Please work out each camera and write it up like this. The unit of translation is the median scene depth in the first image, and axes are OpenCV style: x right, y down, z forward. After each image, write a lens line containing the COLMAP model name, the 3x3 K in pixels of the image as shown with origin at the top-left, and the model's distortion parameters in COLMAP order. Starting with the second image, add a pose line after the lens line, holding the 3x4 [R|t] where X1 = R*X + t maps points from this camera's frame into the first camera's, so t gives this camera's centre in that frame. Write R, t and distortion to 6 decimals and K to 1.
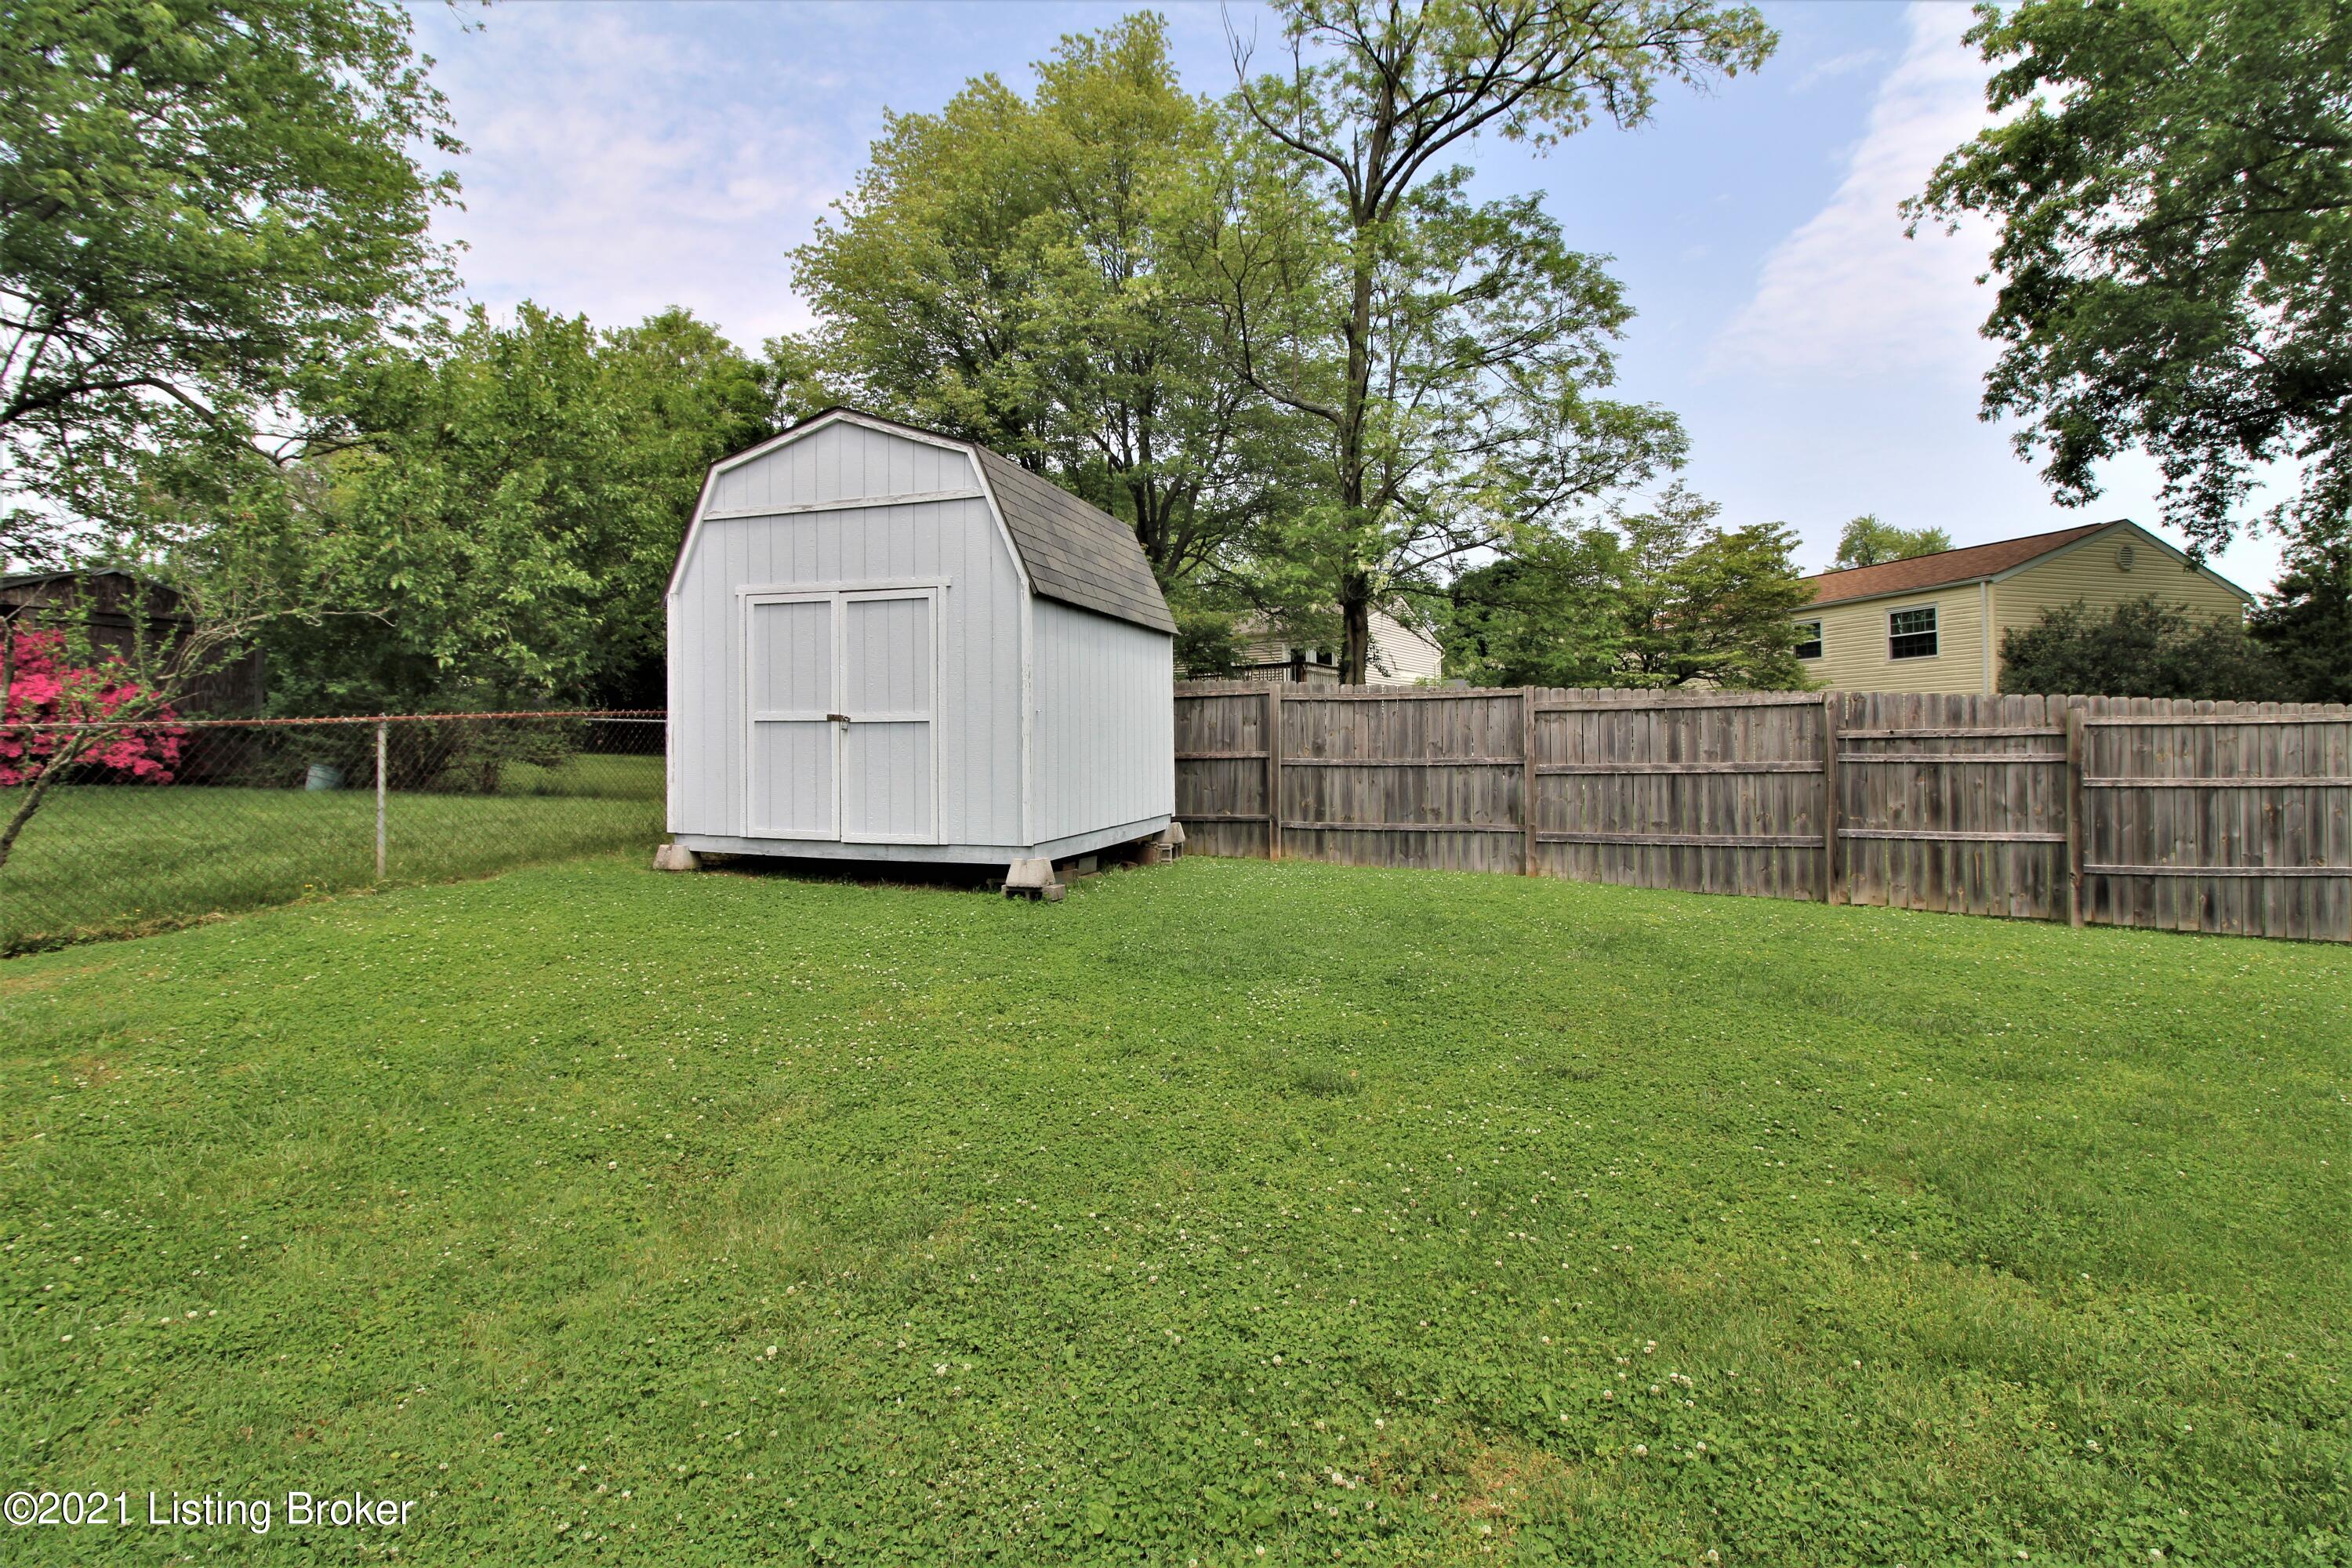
lens RADIAL K [[1085.3, 0, 1173.4], [0, 1085.3, 764.7], [0, 0, 1]] dist [-0.018442, -0.000996]
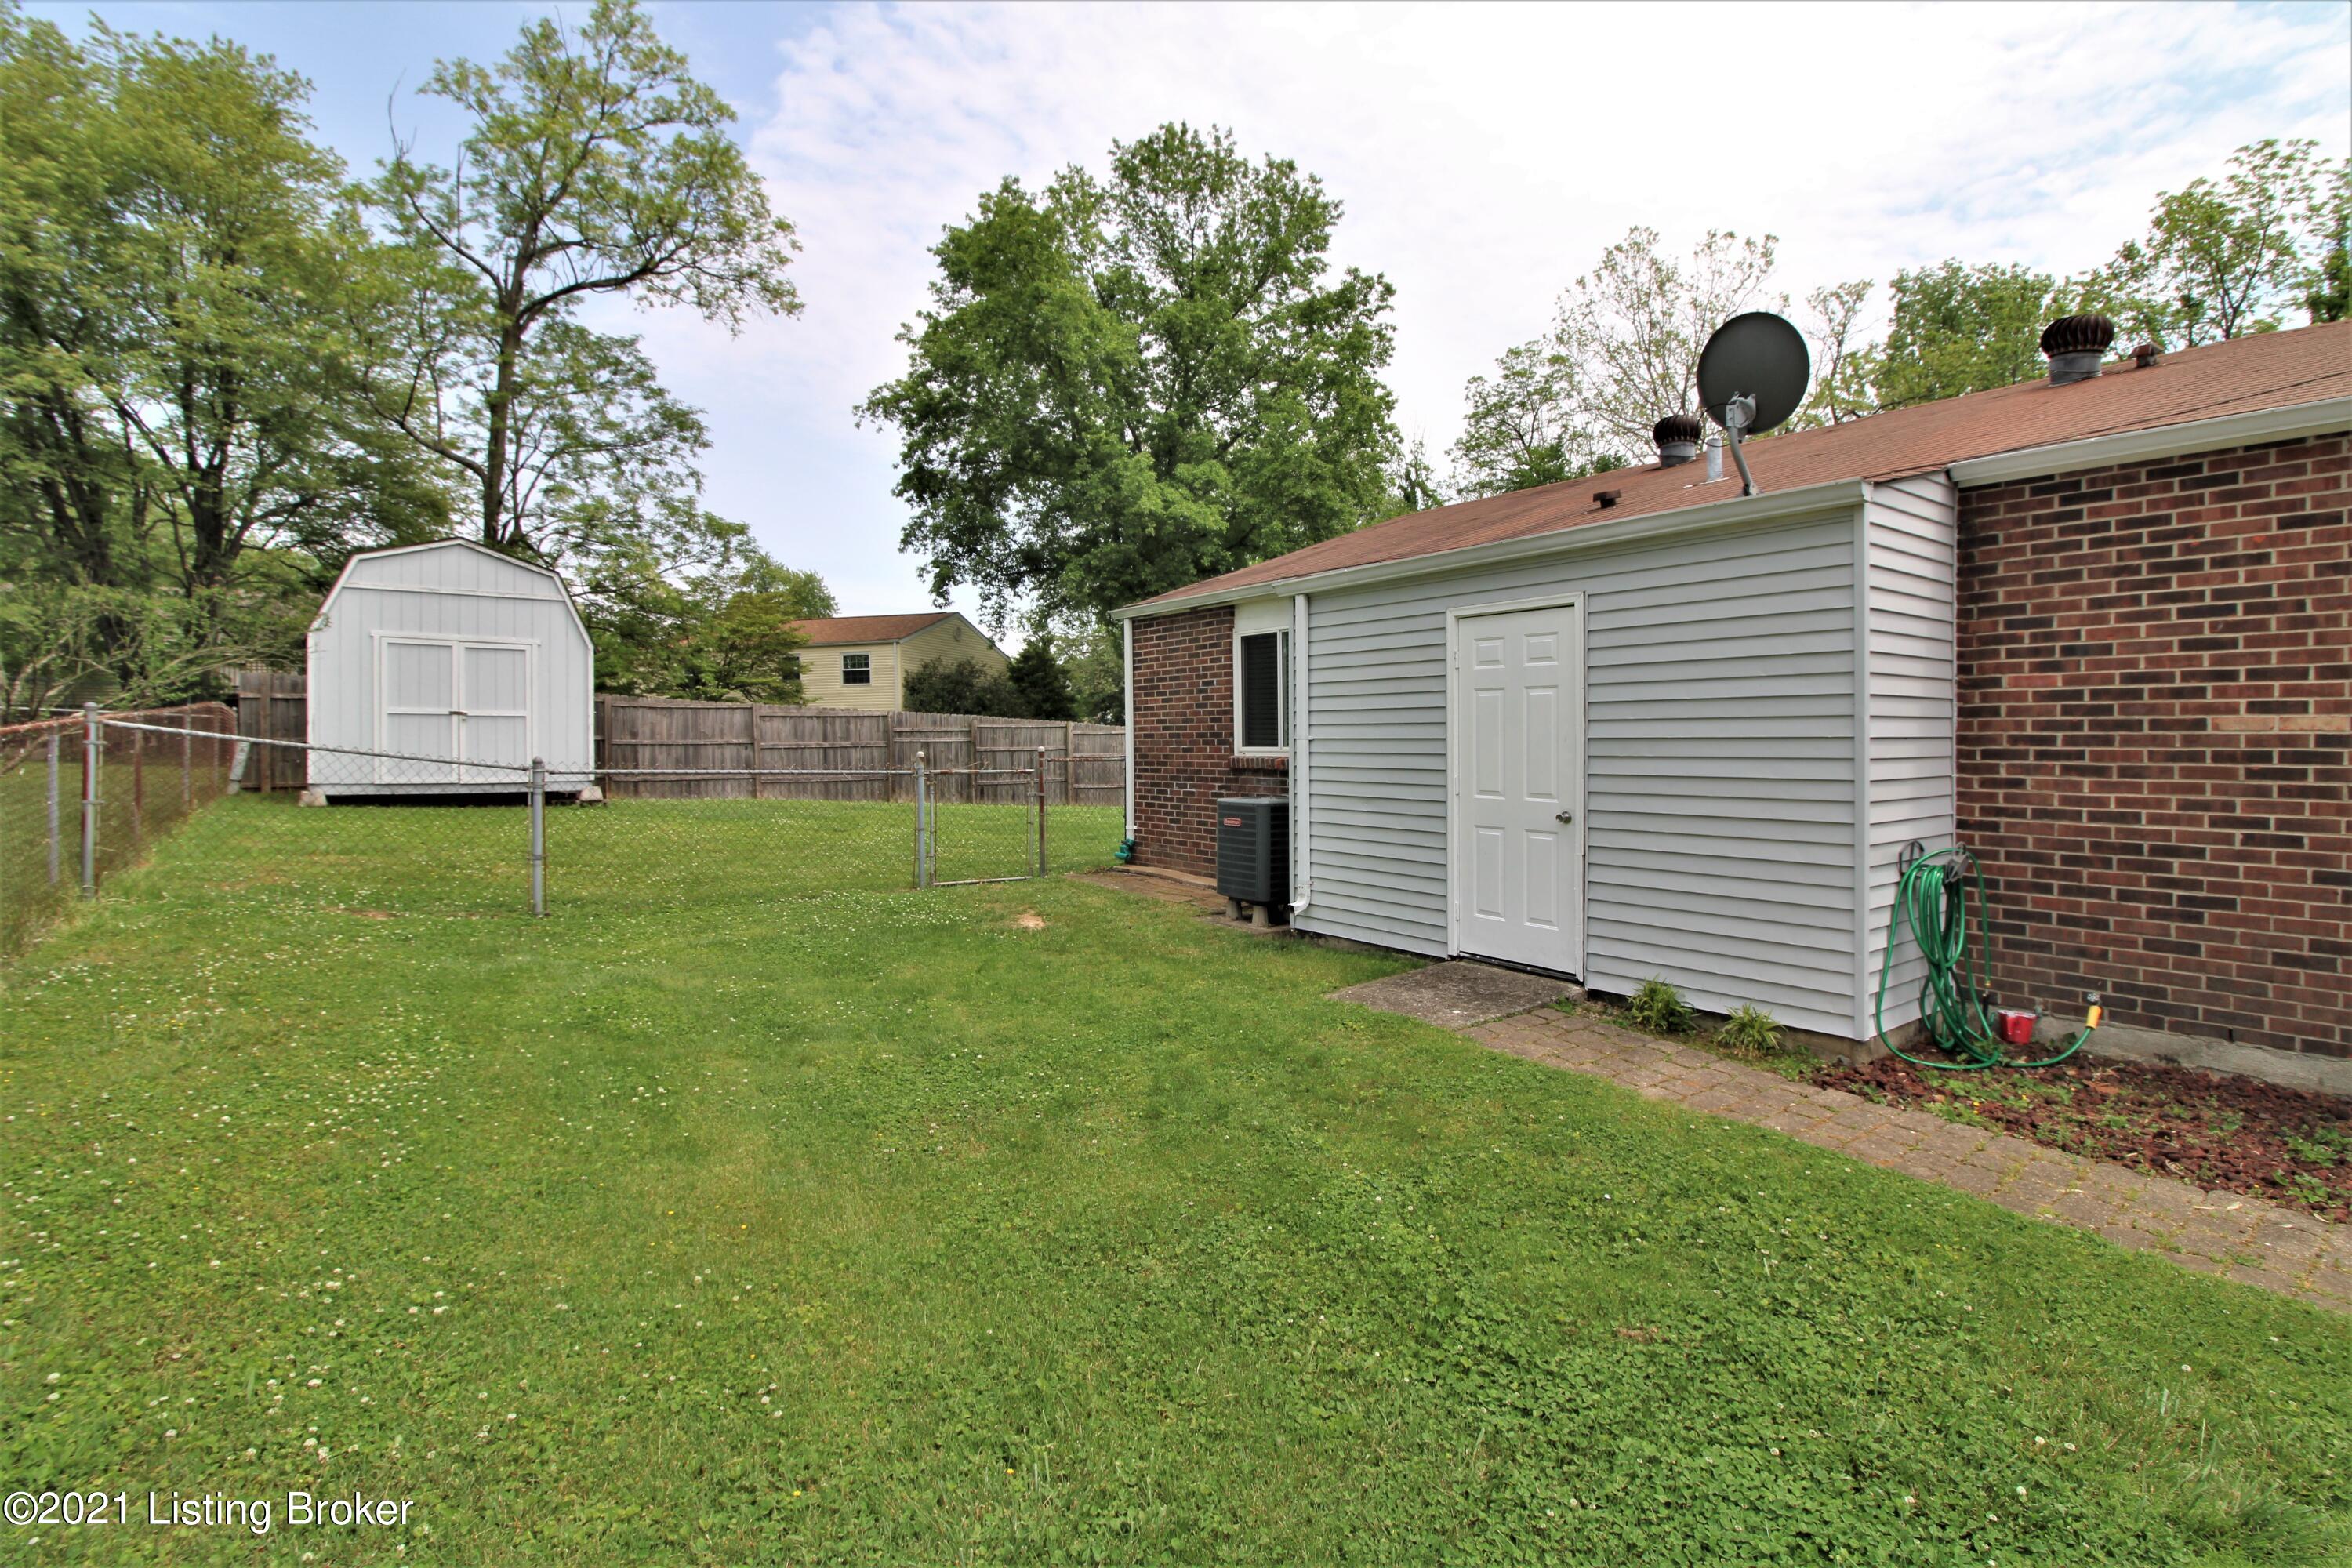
lens RADIAL K [[1085.3, 0, 1175.4], [0, 1085.3, 773.4], [0, 0, 1]] dist [-0.018442, -0.000996]
pose [[0.579879, -0.019331, 0.814473, -0.447456], [0.012645, 0.999812, 0.014727, 0.018670], [-0.814605, 0.001759, 0.580014, -0.405734]]
